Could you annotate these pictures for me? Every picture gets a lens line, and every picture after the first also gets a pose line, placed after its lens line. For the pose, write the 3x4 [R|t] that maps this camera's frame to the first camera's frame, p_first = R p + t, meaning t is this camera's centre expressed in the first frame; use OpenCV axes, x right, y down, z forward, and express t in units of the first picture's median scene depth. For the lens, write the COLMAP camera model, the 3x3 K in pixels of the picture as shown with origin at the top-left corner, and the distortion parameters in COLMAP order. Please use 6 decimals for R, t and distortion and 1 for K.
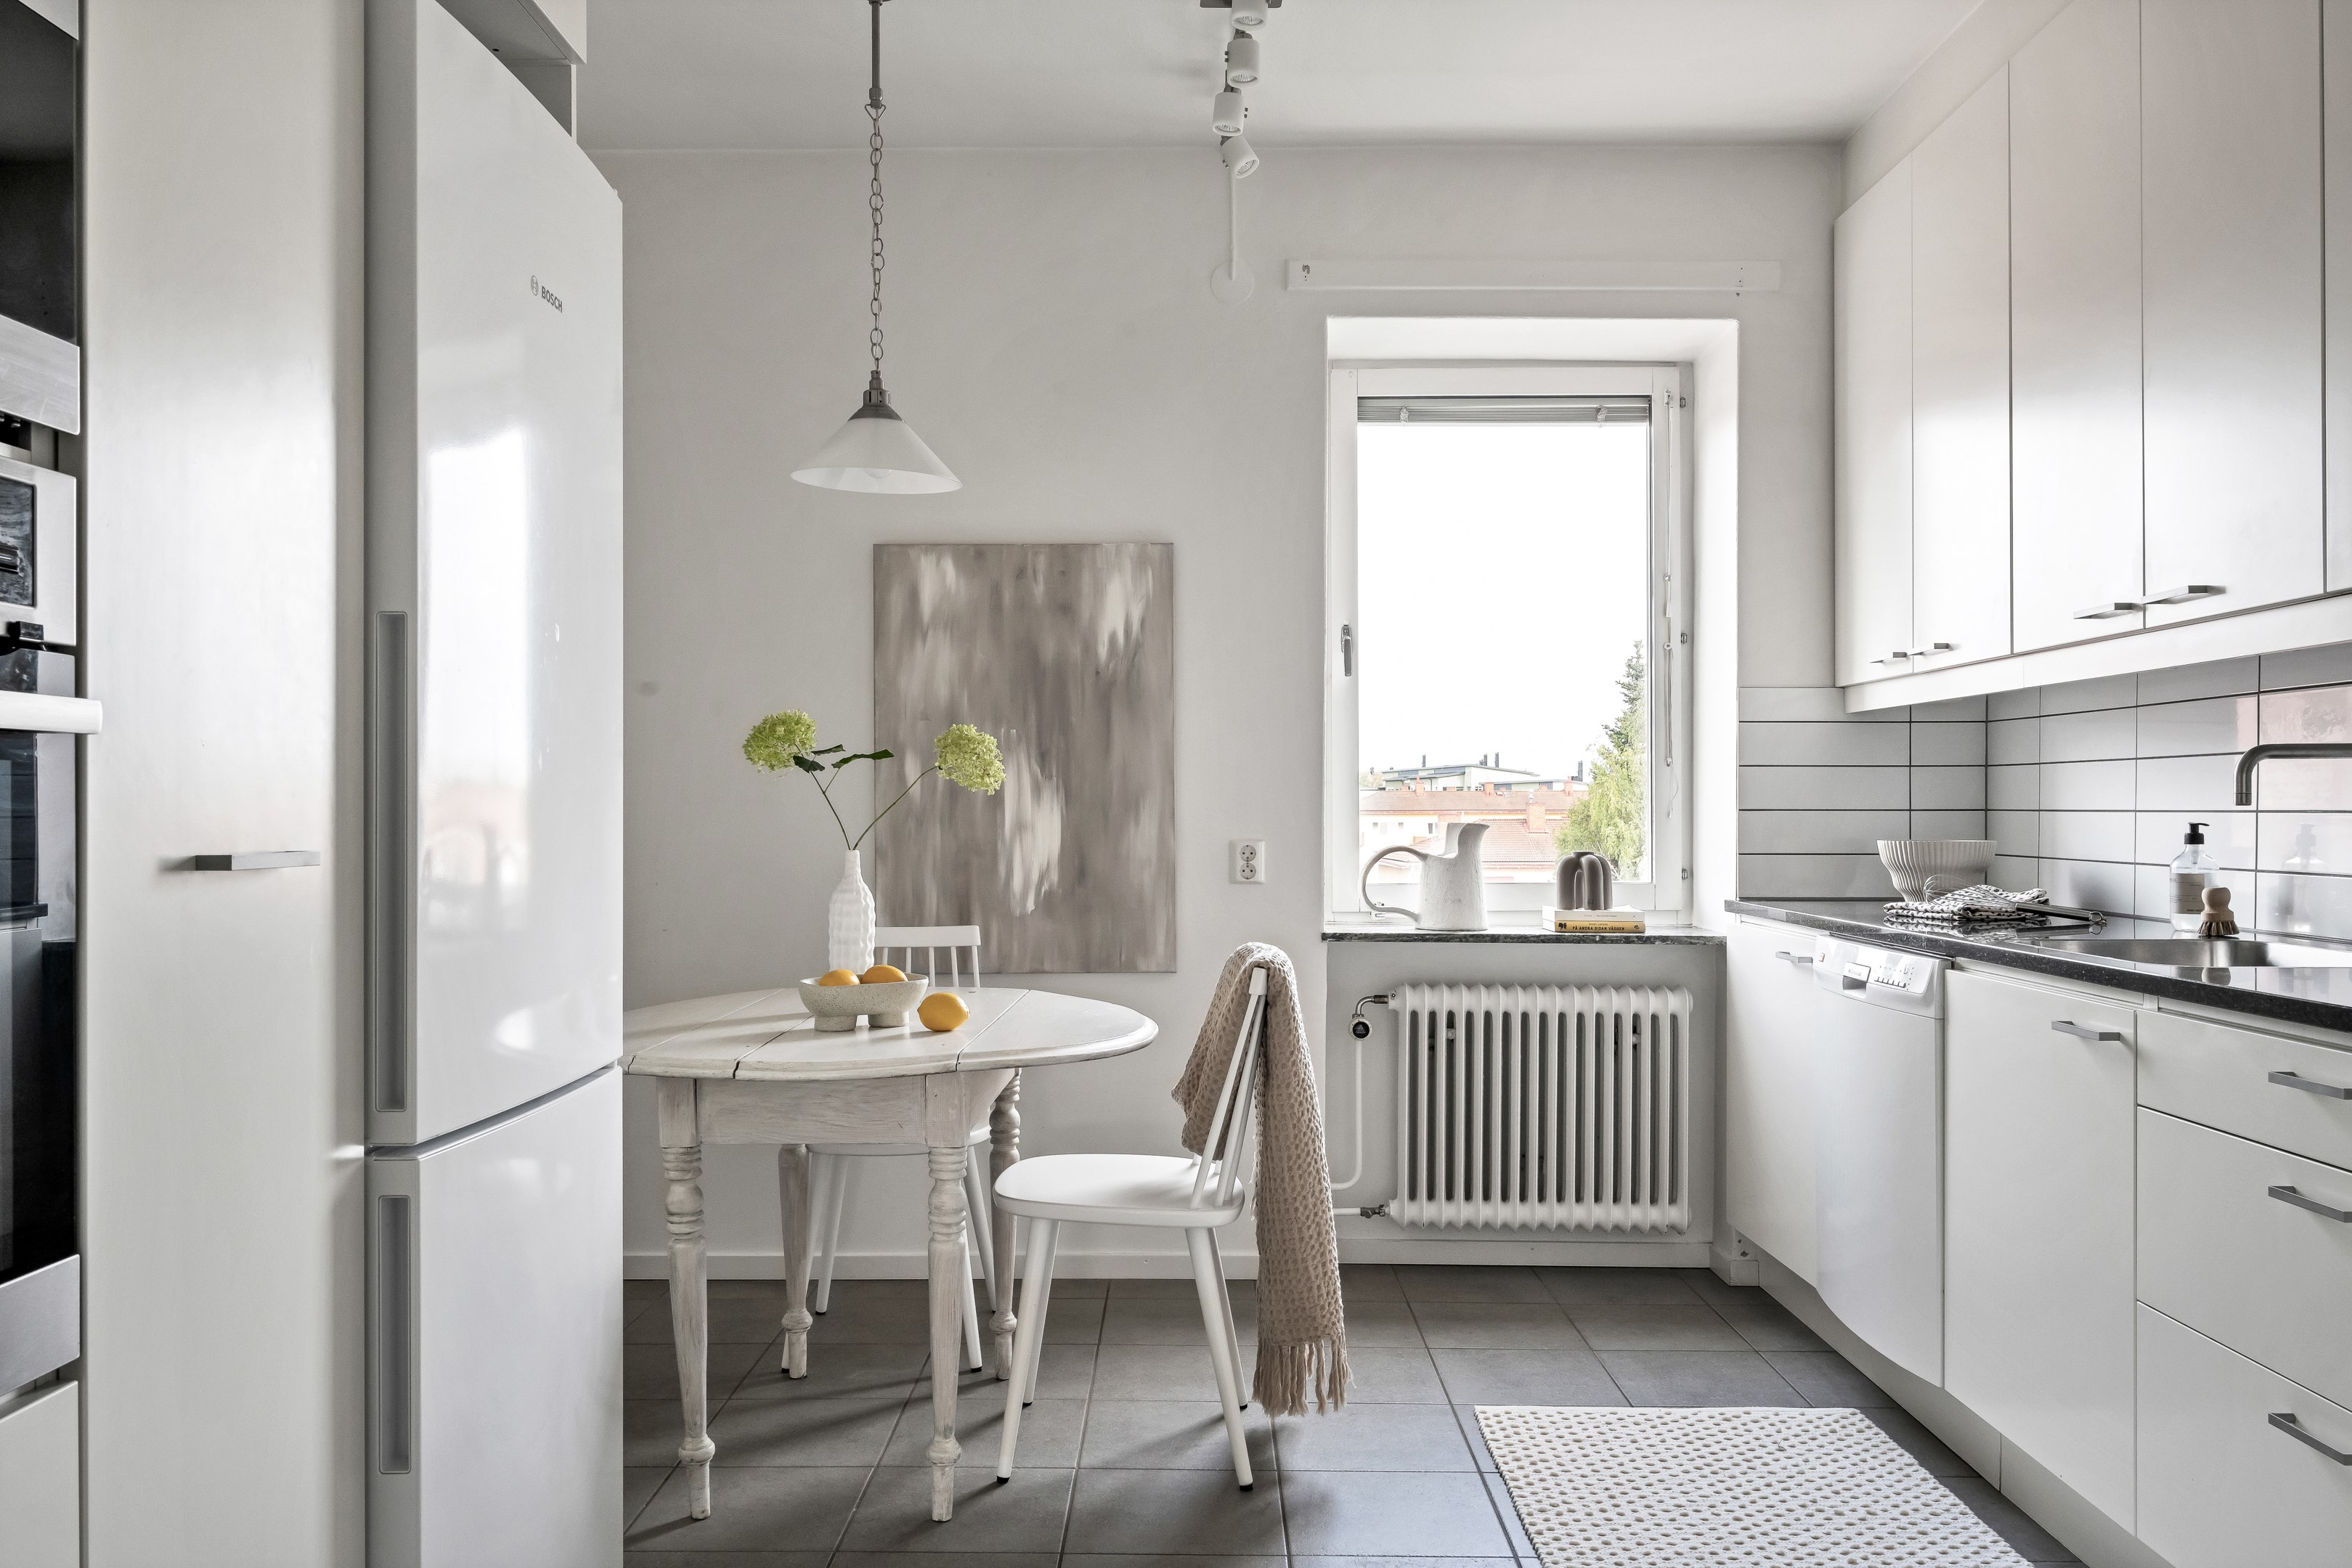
lens RADIAL K [[1673.6, 0, 1181.8], [0, 1673.6, 798.8], [0, 0, 1]] dist [0.054586, 0.000548]
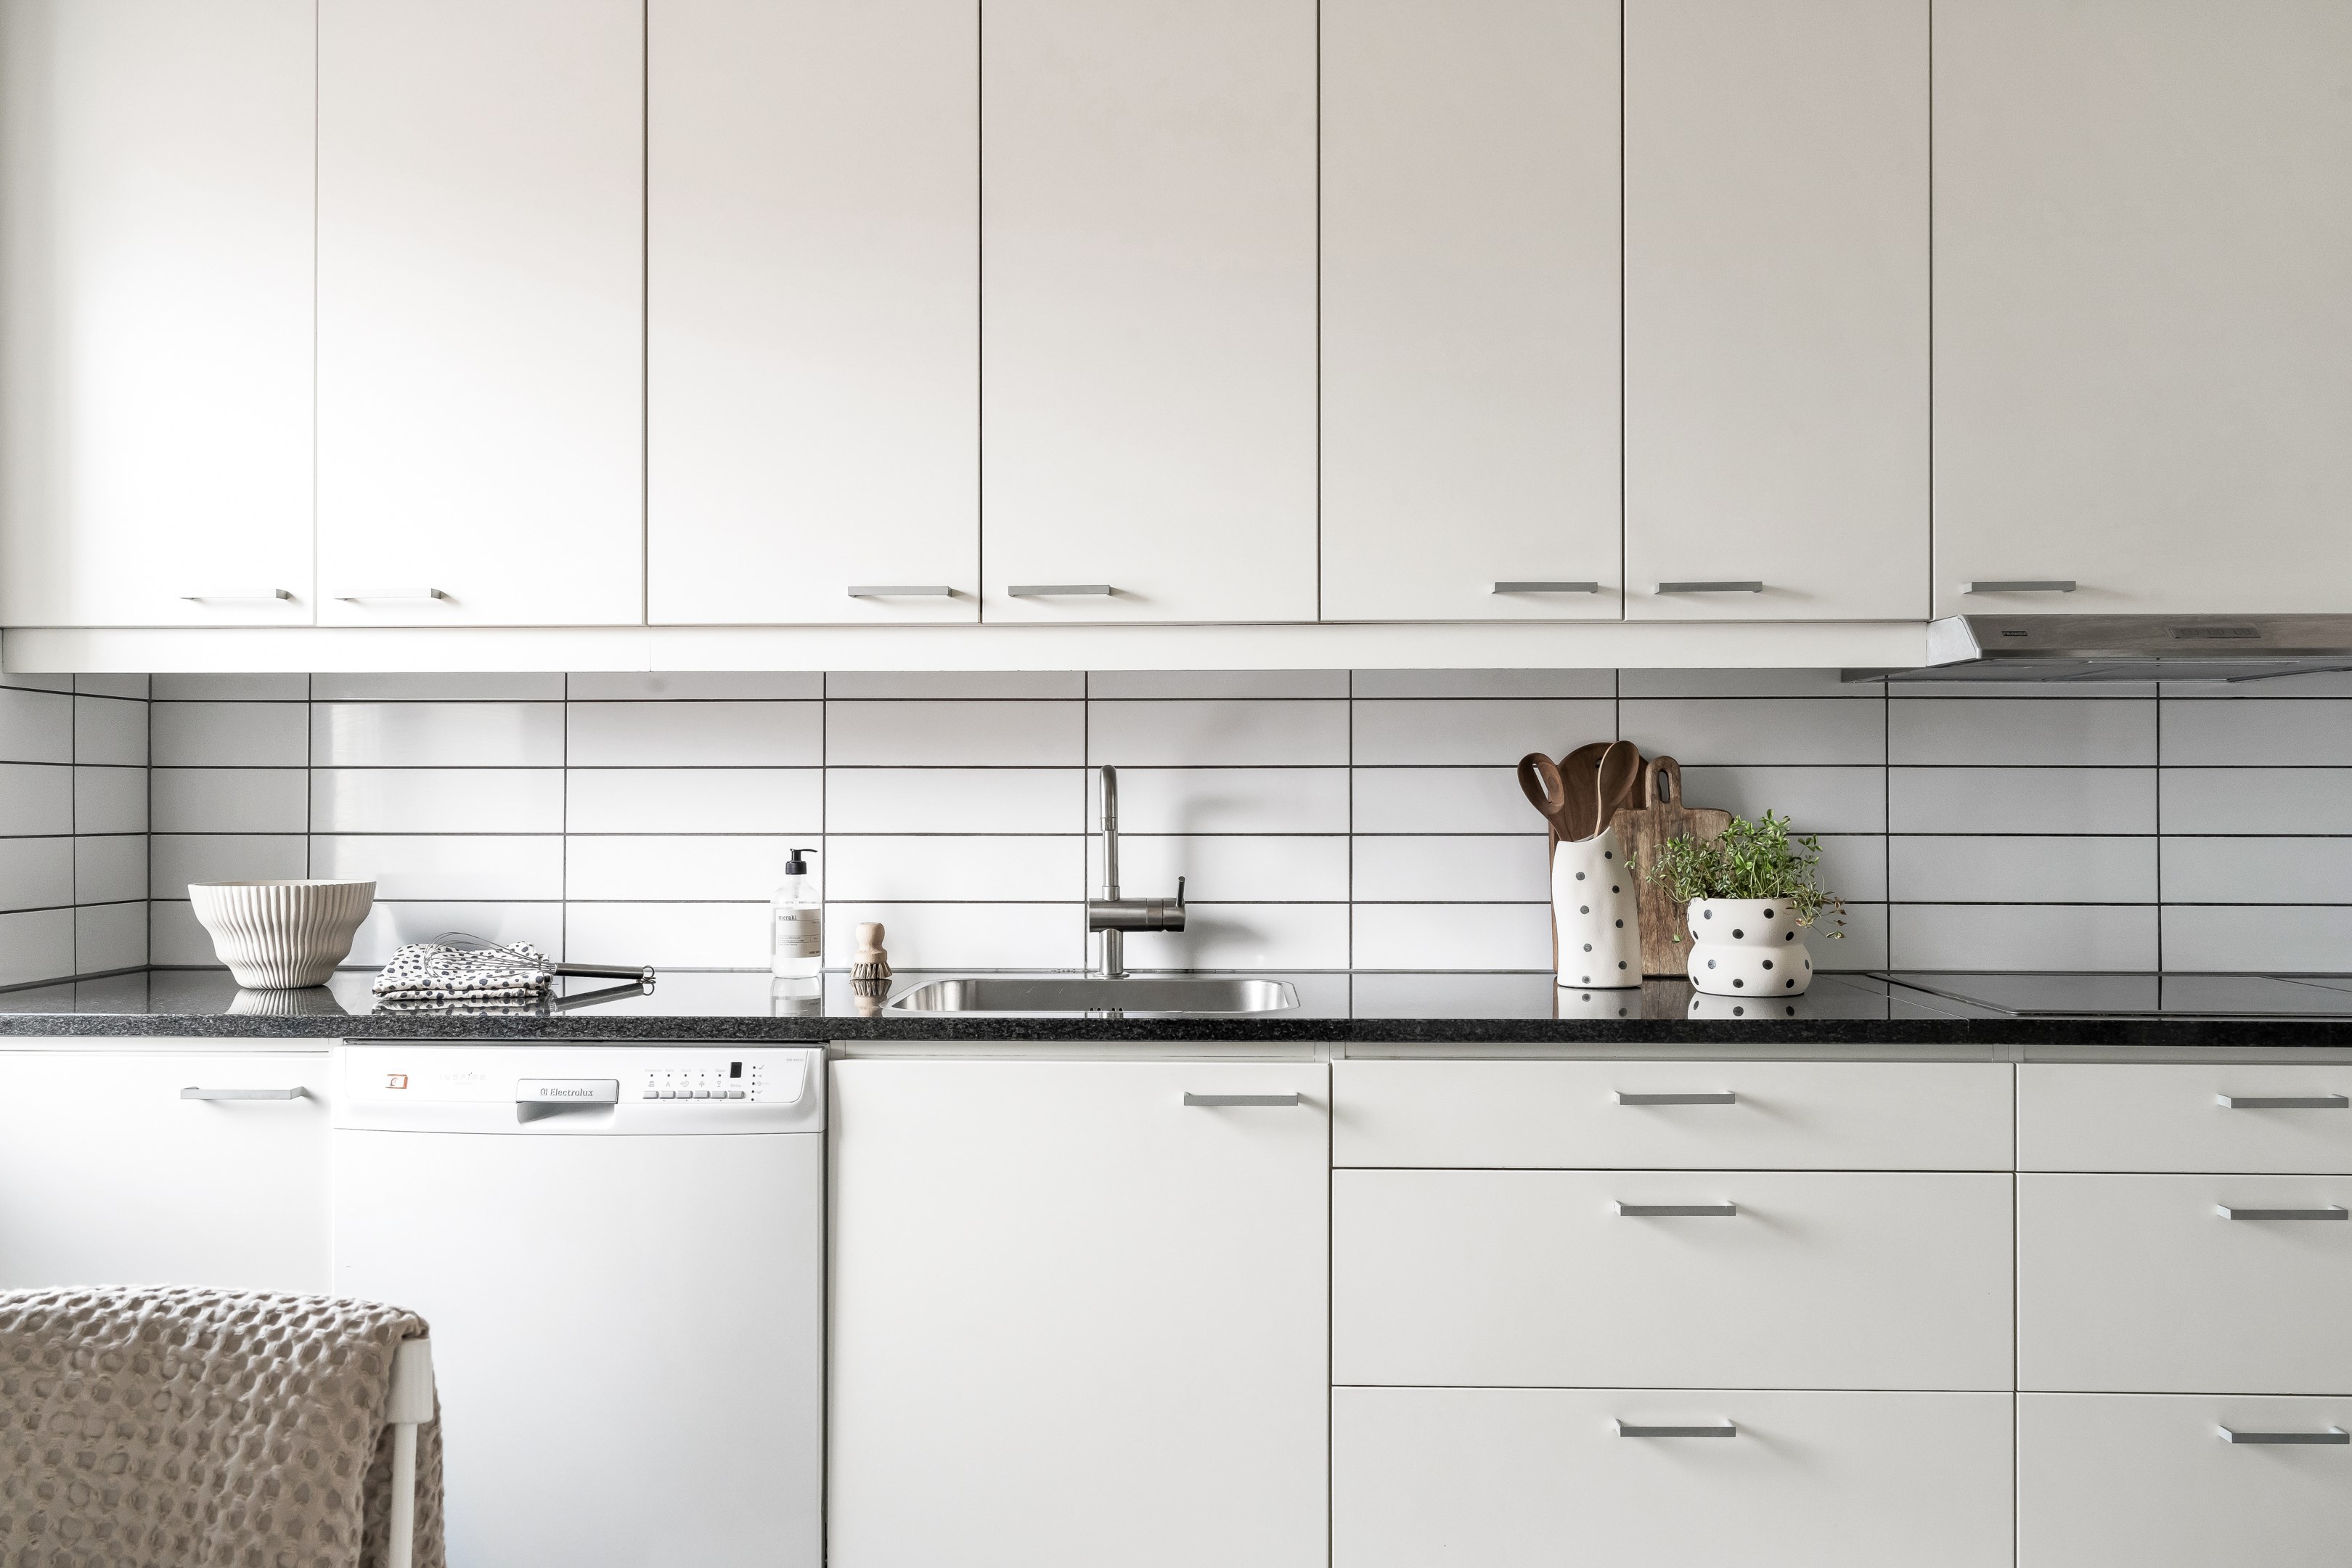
lens RADIAL K [[1774.9, 0, 1174.5], [0, 1774.9, 796.6], [0, 0, 1]] dist [0.001591, -0.000309]
pose [[0.053418, 0.005152, 0.998559, -0.279446], [-0.003866, 0.999980, -0.004952, -0.008317], [-0.998565, -0.003595, 0.053437, 0.765187]]
